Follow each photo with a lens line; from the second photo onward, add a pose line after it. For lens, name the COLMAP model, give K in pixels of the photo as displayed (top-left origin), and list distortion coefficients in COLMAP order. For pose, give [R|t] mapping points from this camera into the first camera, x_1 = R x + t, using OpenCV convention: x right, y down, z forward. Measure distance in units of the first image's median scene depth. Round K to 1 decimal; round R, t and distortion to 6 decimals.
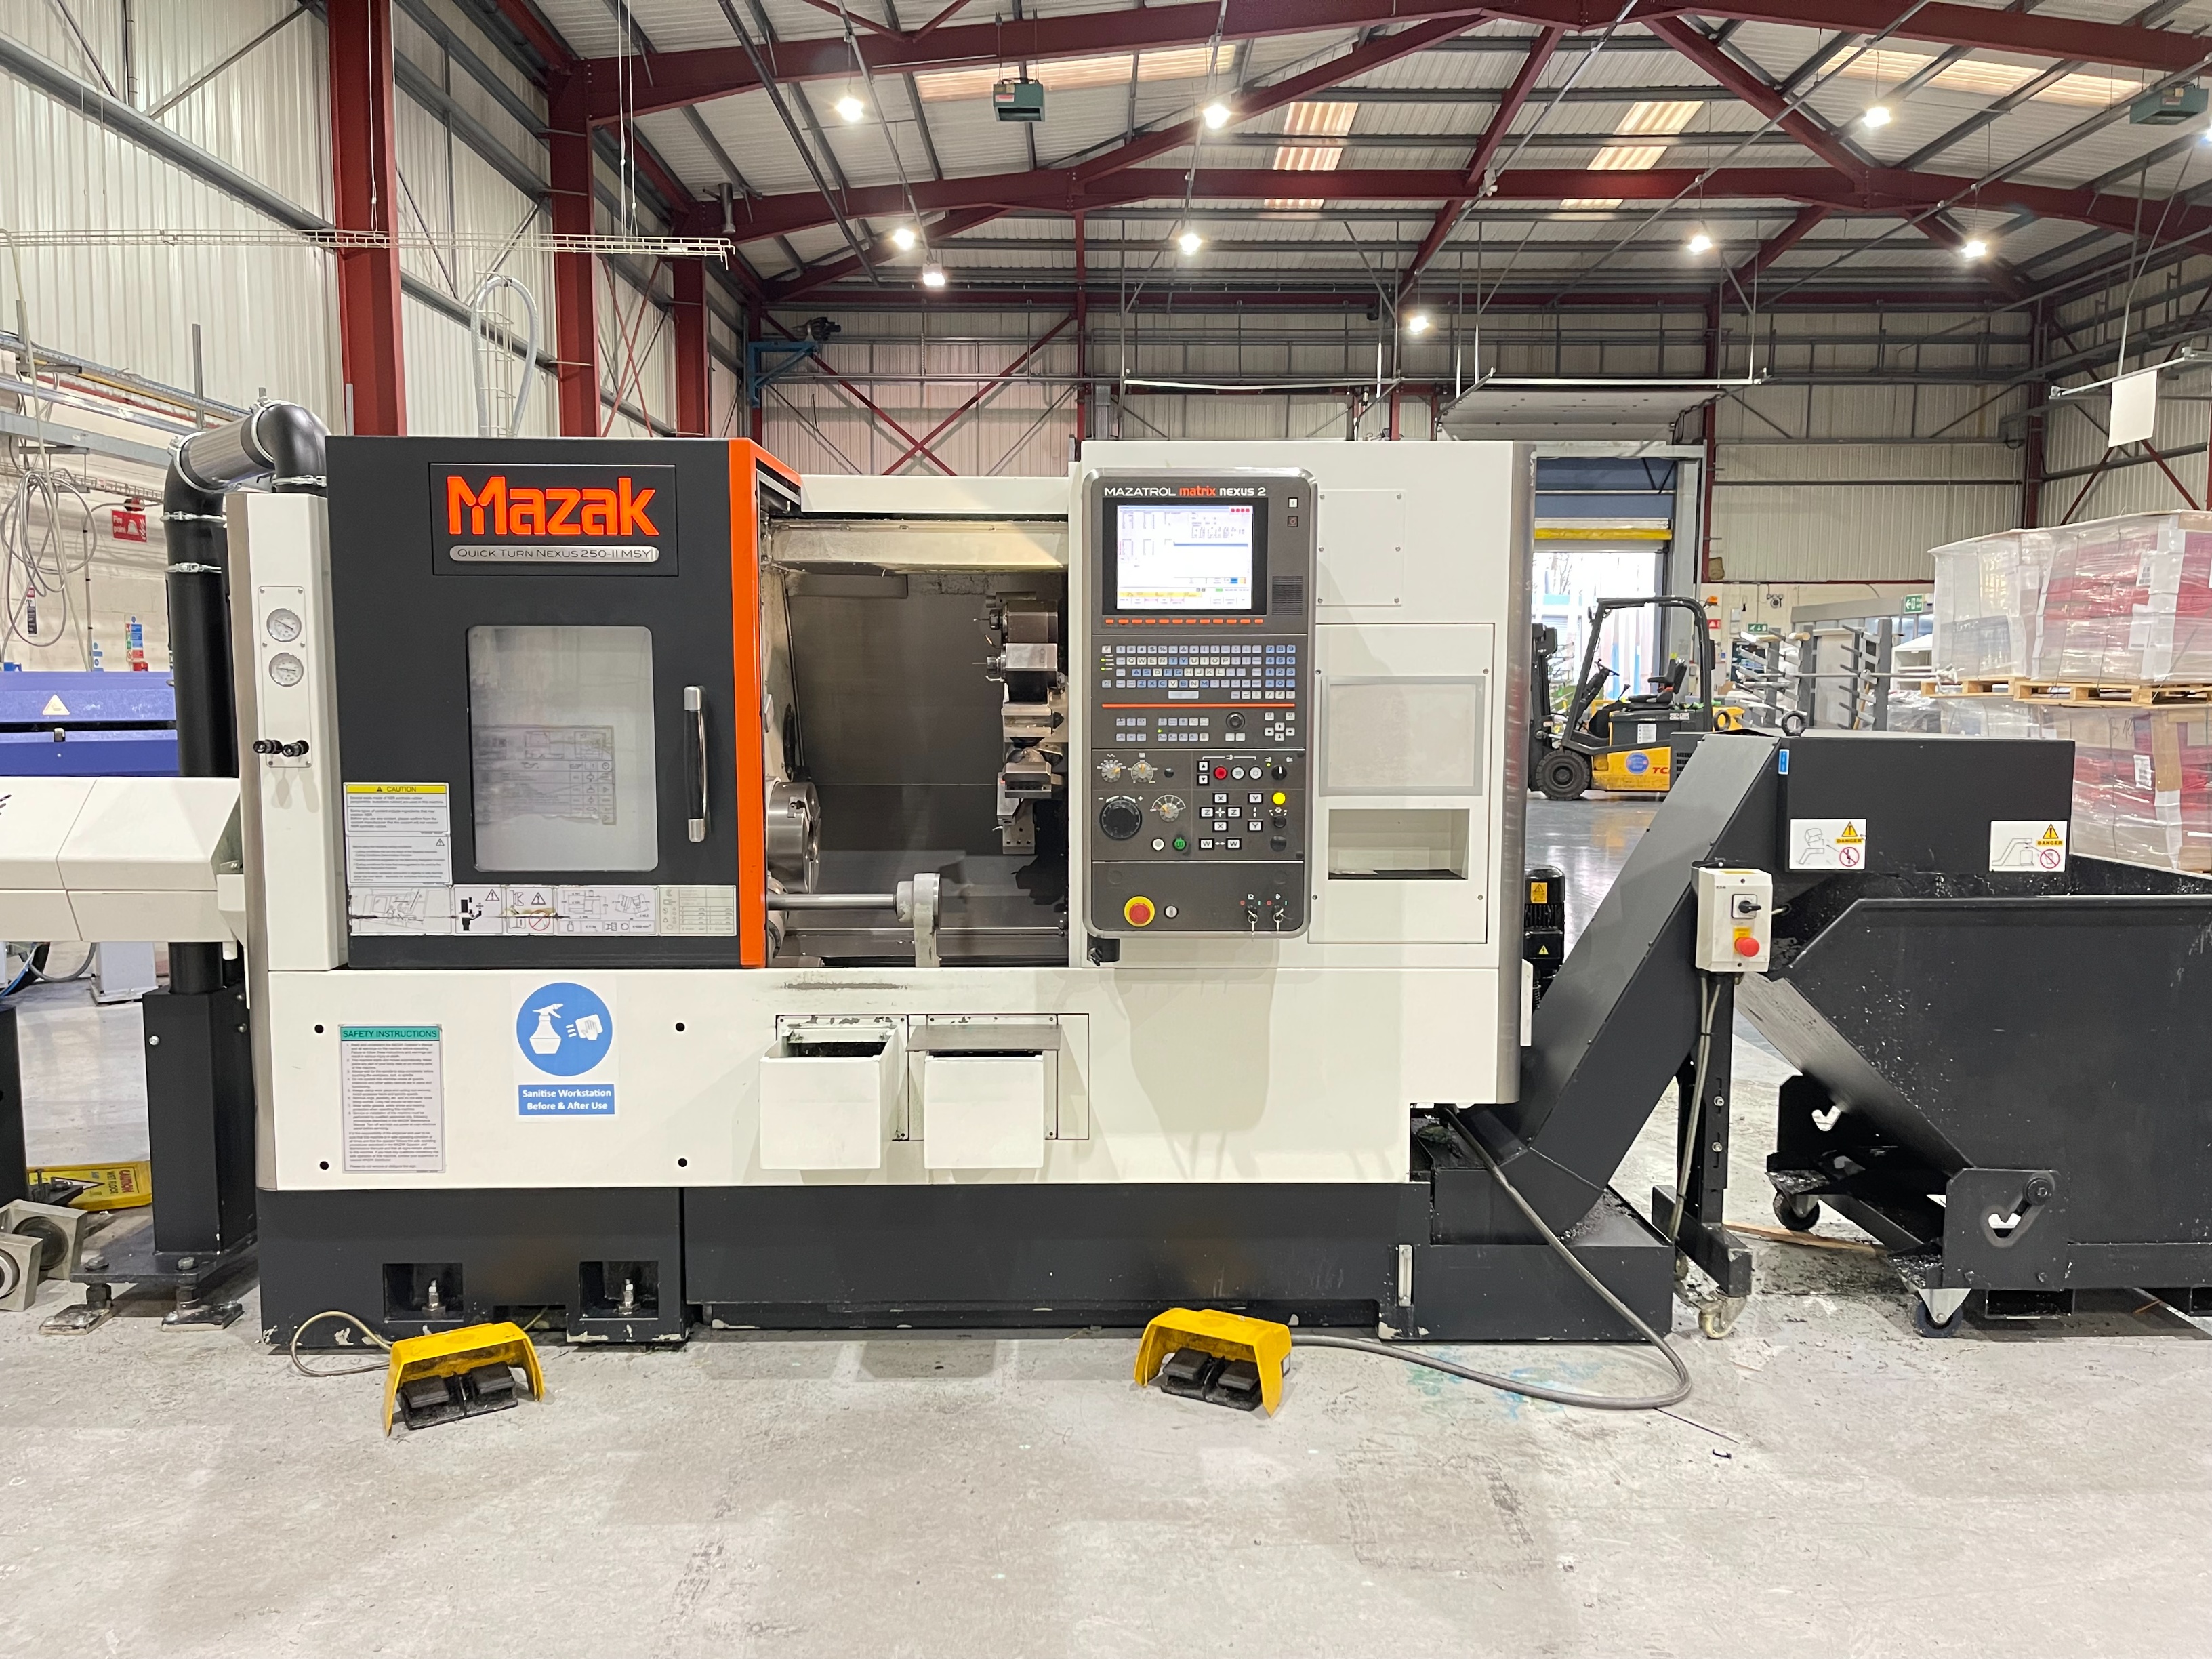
lens RADIAL K [[1658.5, 0, 1091.9], [0, 1658.5, 817.7], [0, 0, 1]] dist [0.066754, -0.086491]
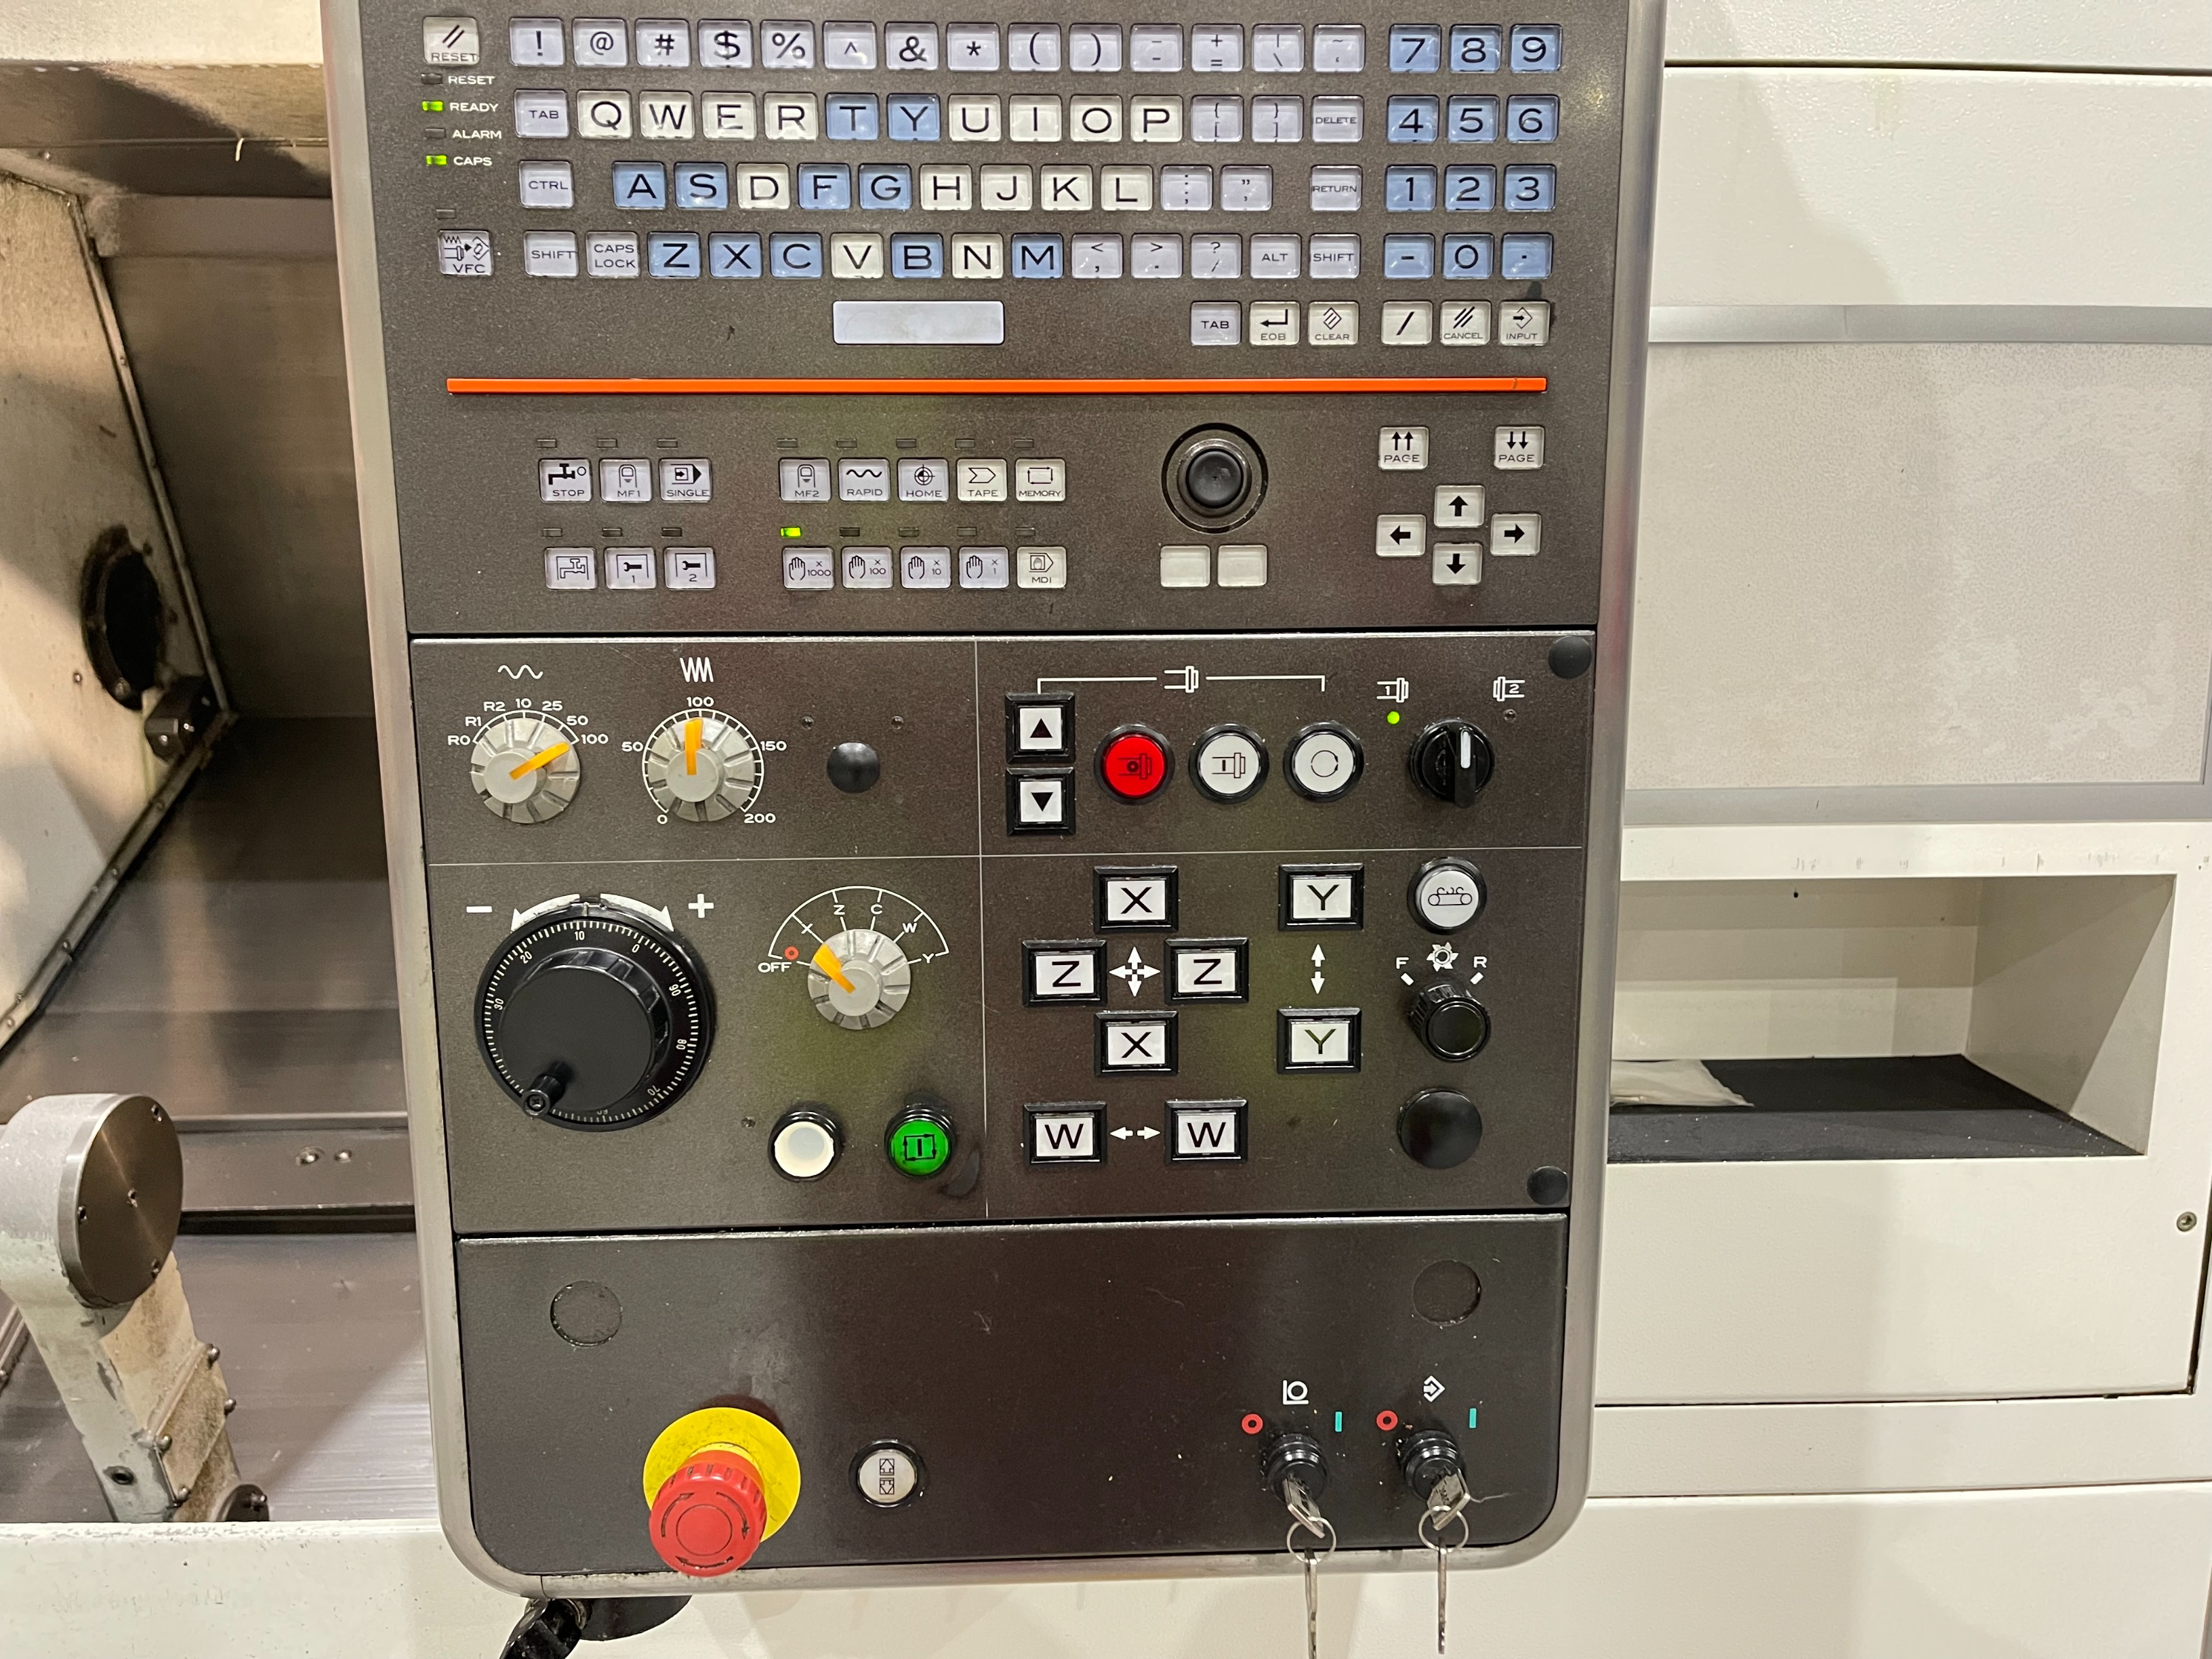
lens RADIAL K [[1639.0, 0, 1115.5], [0, 1639.0, 842.4], [0, 0, 1]] dist [0.054940, -0.086398]
pose [[0.999618, -0.009240, 0.026040, 0.062776], [0.007004, 0.996382, 0.084700, -0.030063], [-0.026728, -0.084485, 0.996066, 0.726817]]
